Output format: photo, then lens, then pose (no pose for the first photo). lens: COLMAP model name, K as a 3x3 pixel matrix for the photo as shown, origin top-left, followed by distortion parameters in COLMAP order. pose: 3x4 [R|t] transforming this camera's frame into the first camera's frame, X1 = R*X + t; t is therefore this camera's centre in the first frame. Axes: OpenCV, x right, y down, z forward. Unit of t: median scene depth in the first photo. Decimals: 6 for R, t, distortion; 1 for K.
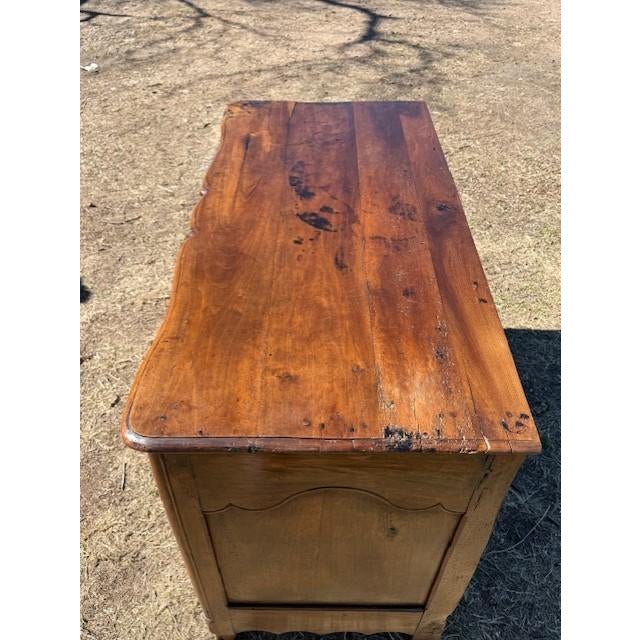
lens RADIAL K [[522.6, 0, 324.0], [0, 522.6, 352.0], [0, 0, 1]] dist [0.054657, -0.067331]
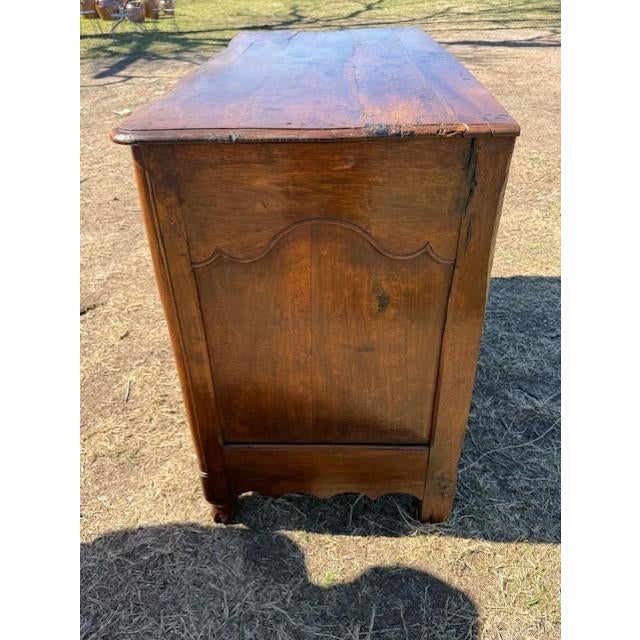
lens RADIAL K [[522.7, 0, 320.0], [0, 522.7, 320.0], [0, 0, 1]] dist [0.107659, -0.167857]
pose [[0.998807, -0.018278, -0.045281, 0.028958], [0.010769, 0.986922, -0.160836, 0.285148], [0.047629, 0.160157, 0.985942, 0.018626]]
